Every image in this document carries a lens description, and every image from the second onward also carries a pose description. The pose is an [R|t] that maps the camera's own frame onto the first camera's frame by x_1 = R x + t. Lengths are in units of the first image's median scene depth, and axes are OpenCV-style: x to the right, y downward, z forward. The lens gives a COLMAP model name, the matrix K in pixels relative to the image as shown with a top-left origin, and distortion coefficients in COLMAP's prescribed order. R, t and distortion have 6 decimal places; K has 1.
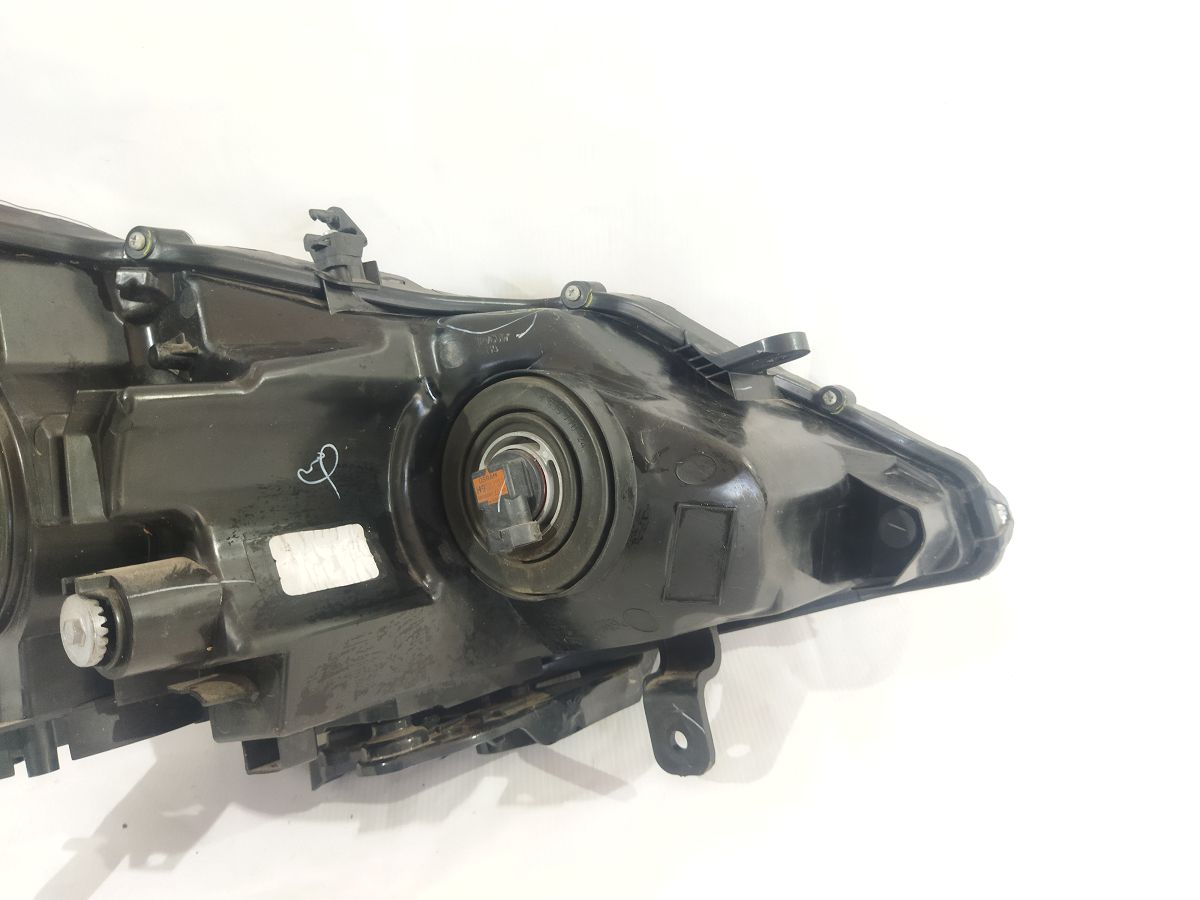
lens RADIAL K [[898.6, 0, 600.0], [0, 898.6, 450.0], [0, 0, 1]] dist [0.087854, -0.164998]
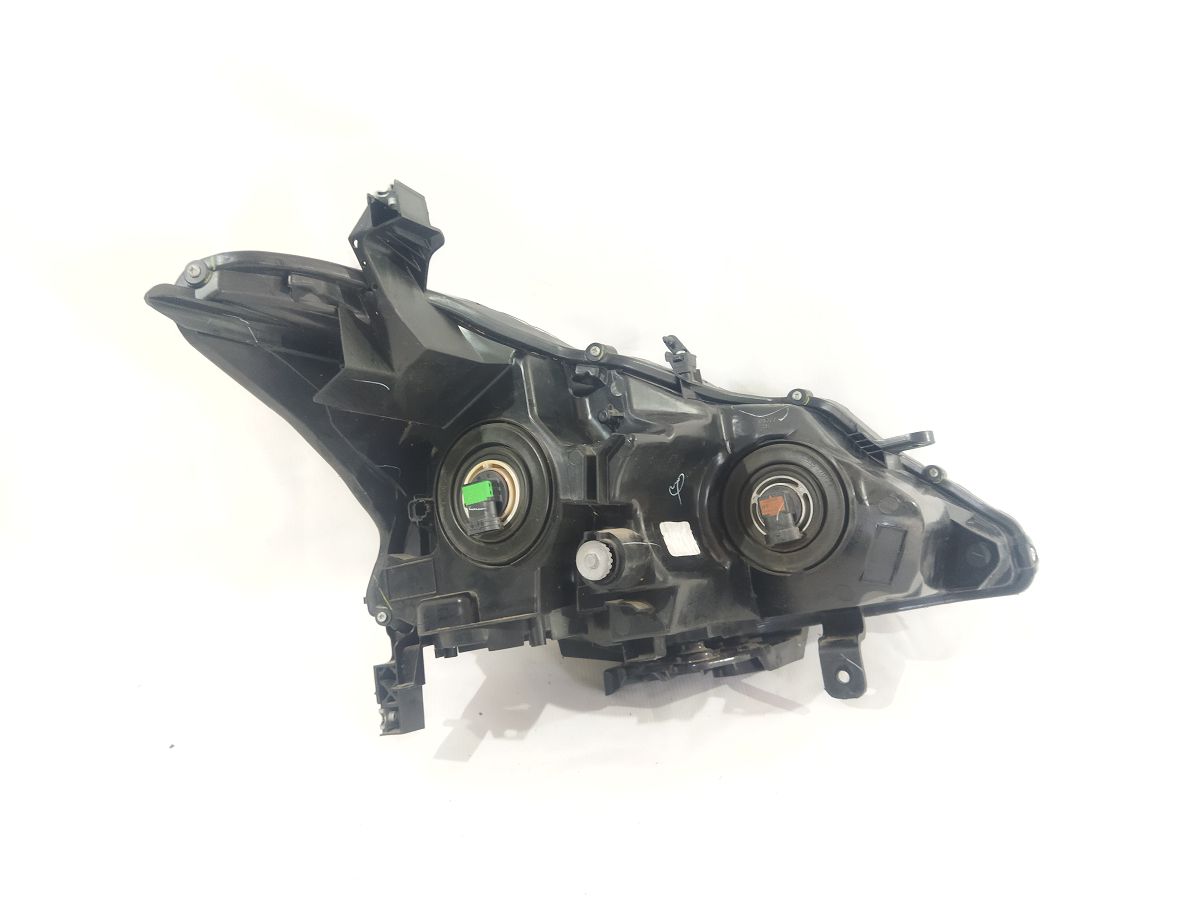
lens RADIAL K [[898.6, 0, 600.0], [0, 898.6, 450.0], [0, 0, 1]] dist [0.087854, -0.164998]
pose [[0.993839, 0.082523, 0.073987, -0.502992], [-0.076519, 0.993805, -0.080603, 0.085261], [-0.080180, 0.074445, 0.993996, -0.605422]]
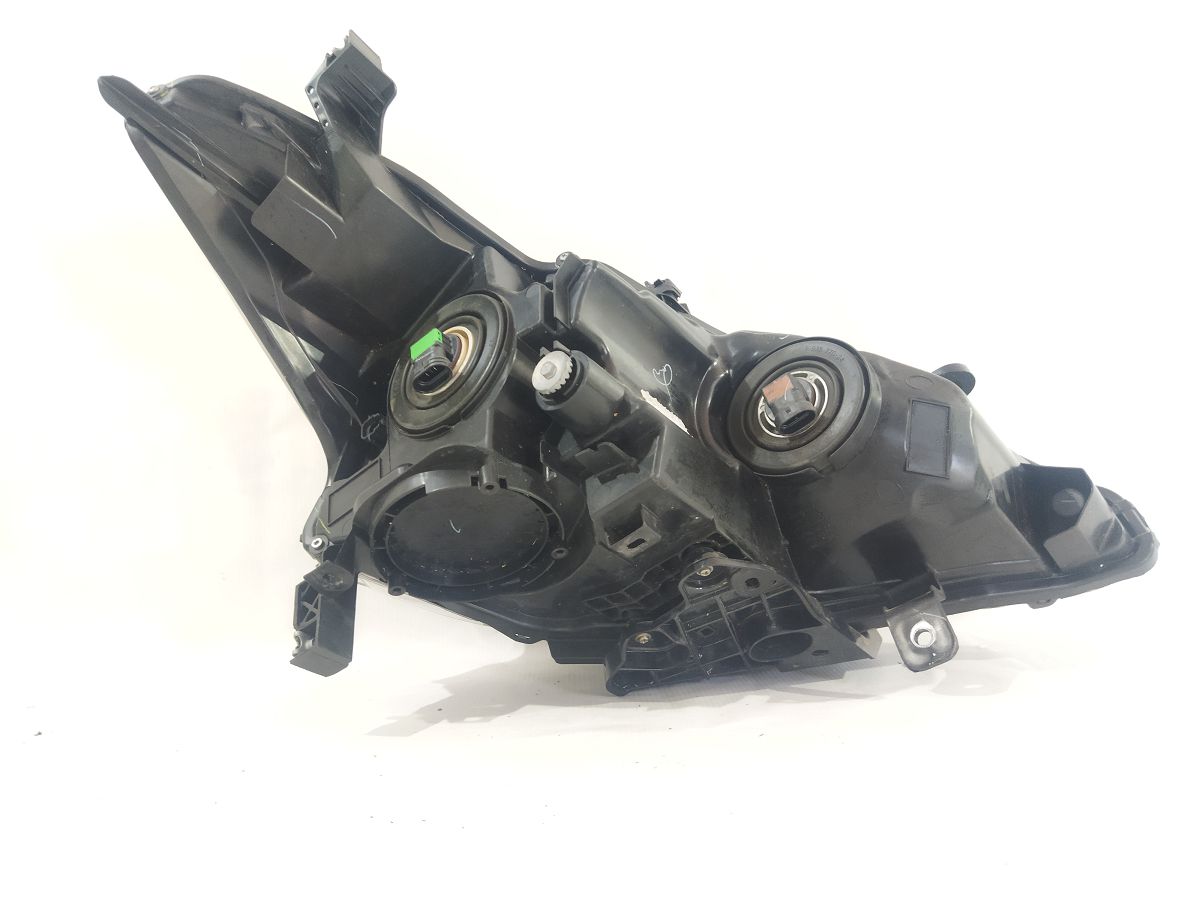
lens RADIAL K [[925.3, 0, 600.0], [0, 925.3, 450.0], [0, 0, 1]] dist [0.011502, -0.010153]
pose [[0.998219, 0.021477, -0.055663, -0.278306], [-0.049803, 0.813672, -0.579187, 0.866384], [0.032852, 0.580928, 0.813292, -0.154202]]
